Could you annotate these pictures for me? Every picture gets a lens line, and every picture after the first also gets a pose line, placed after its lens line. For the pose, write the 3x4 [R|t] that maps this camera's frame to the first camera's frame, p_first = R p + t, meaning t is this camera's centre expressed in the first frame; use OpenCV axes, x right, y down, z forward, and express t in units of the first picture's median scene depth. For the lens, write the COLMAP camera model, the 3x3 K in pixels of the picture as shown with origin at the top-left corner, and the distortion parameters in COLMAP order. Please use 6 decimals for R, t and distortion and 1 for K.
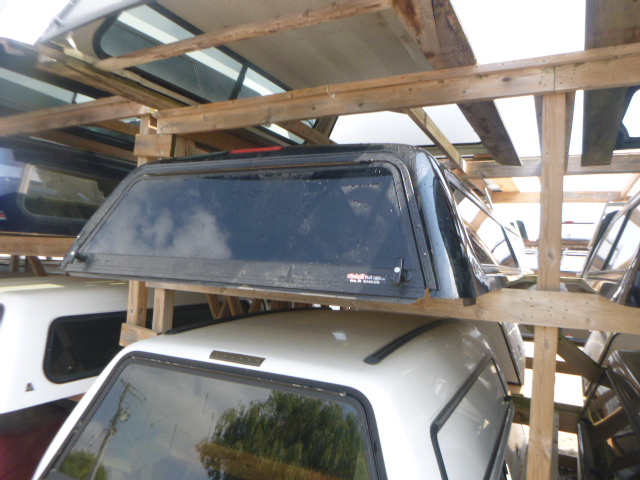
lens RADIAL K [[472.5, 0, 320.0], [0, 472.5, 240.0], [0, 0, 1]] dist [-0.024553, -0.006588]
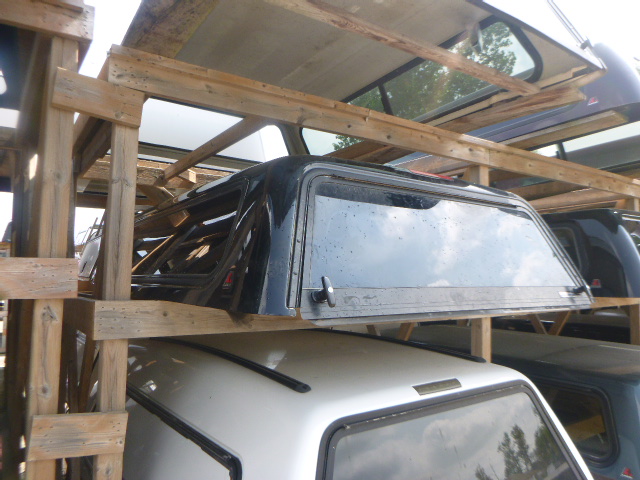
lens RADIAL K [[472.5, 0, 320.0], [0, 472.5, 240.0], [0, 0, 1]] dist [-0.024553, -0.006588]
pose [[0.484828, 0.030154, 0.874090, -0.959376], [-0.017859, 0.999538, -0.024575, -0.018348], [-0.874427, -0.003695, 0.485142, 0.621961]]
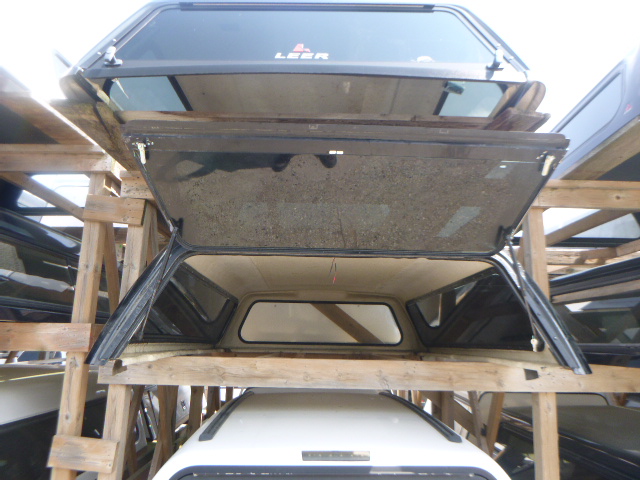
lens RADIAL K [[472.5, 0, 320.0], [0, 472.5, 240.0], [0, 0, 1]] dist [-0.024553, -0.006588]
pose [[0.879870, 0.070821, 0.469908, -0.554516], [0.005170, 0.987348, -0.158485, -0.016011], [-0.475187, 0.141876, 0.868372, 0.135636]]
